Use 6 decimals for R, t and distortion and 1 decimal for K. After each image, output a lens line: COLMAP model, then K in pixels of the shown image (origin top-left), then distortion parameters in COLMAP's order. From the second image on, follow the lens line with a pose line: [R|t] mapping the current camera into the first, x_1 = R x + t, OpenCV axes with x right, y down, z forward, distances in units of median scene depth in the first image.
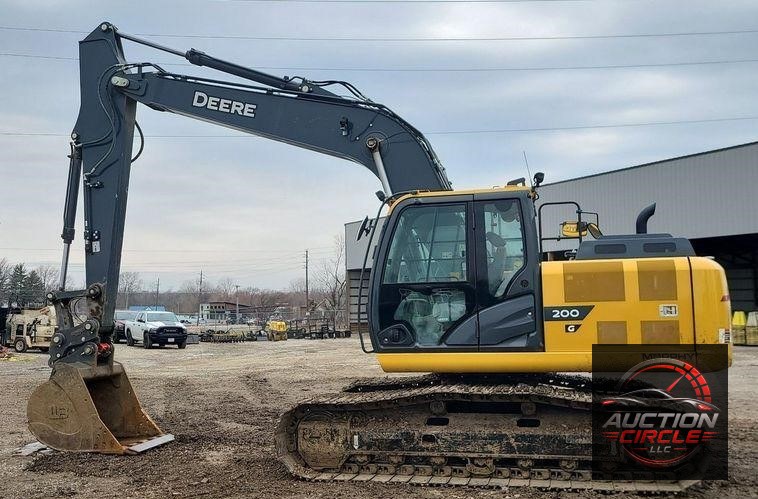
lens RADIAL K [[850.0, 0, 385.7], [0, 850.0, 255.7], [0, 0, 1]] dist [0.053373, 0.000000]
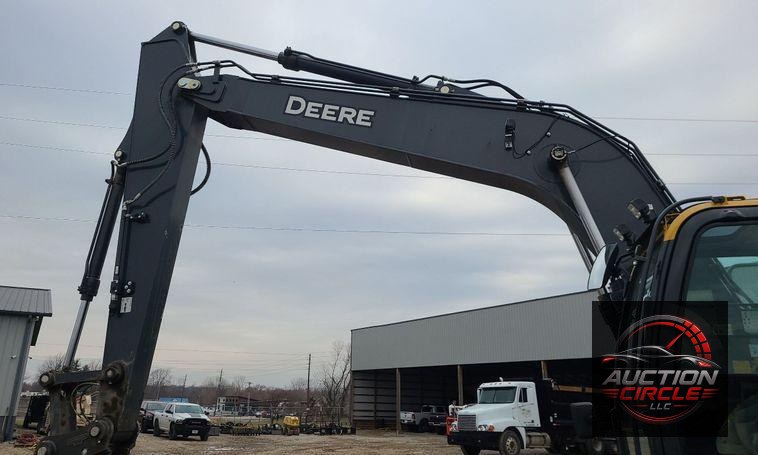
lens RADIAL K [[589.8, 0, 354.0], [0, 589.8, 206.7], [0, 0, 1]] dist [0.056581, -0.028302]
pose [[0.999320, 0.036858, -0.001261, -0.158446], [-0.035934, 0.965415, -0.258229, 0.029496], [-0.008301, 0.258099, 0.966083, 0.515528]]
